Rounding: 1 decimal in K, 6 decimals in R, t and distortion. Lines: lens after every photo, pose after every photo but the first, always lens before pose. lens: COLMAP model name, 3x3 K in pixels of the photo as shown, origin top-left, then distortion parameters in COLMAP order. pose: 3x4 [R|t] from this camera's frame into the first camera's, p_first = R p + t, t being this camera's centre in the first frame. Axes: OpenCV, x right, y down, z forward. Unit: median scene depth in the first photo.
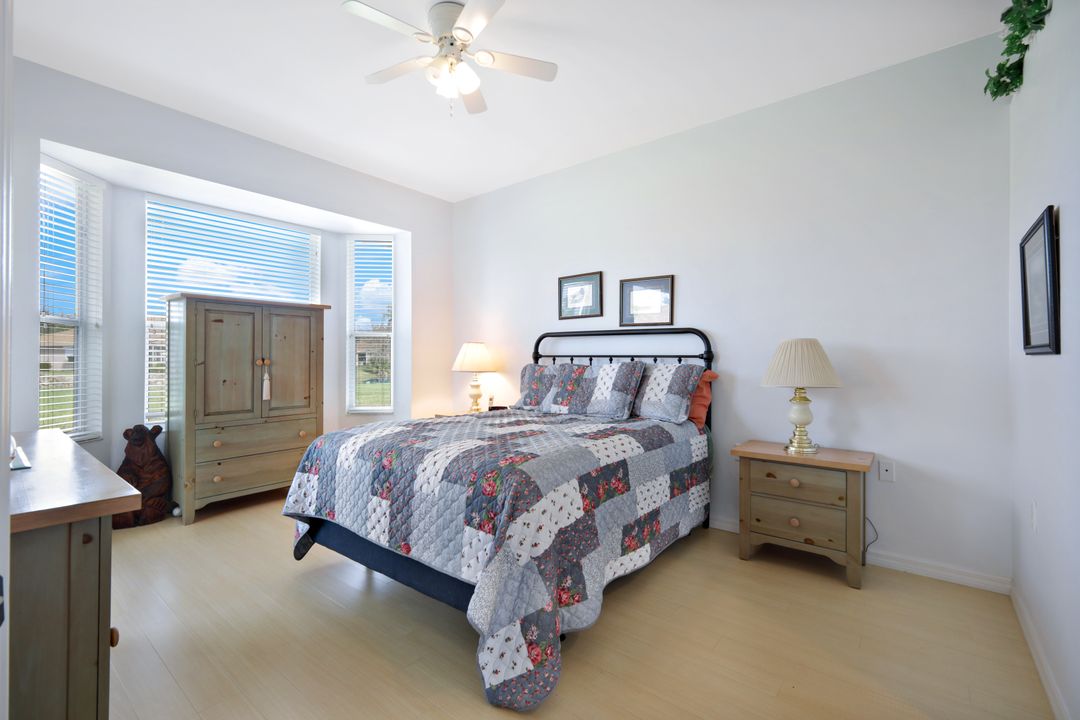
lens RADIAL K [[477.9, 0, 542.8], [0, 477.9, 357.5], [0, 0, 1]] dist [0.002943, -0.002143]
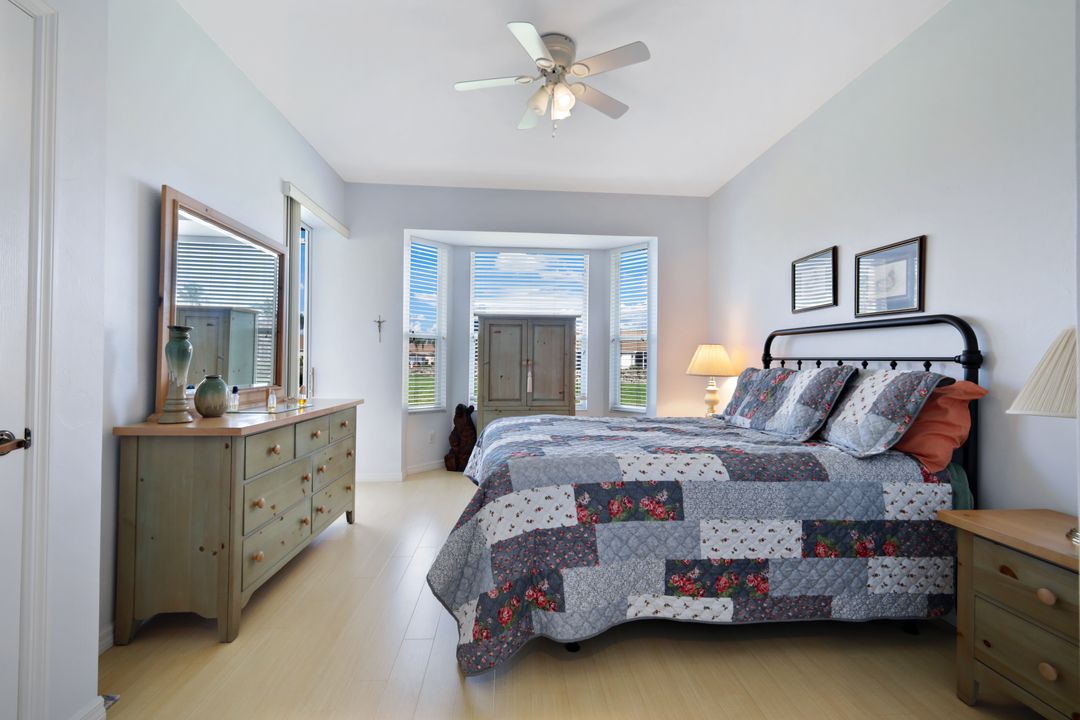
lens RADIAL K [[477.9, 0, 543.3], [0, 477.9, 359.2], [0, 0, 1]] dist [0.002943, -0.002143]
pose [[0.677890, 0.003211, -0.735156, 0.431620], [-0.006694, 0.999976, -0.001805, 0.002452], [0.735132, 0.006145, 0.677896, 0.182009]]
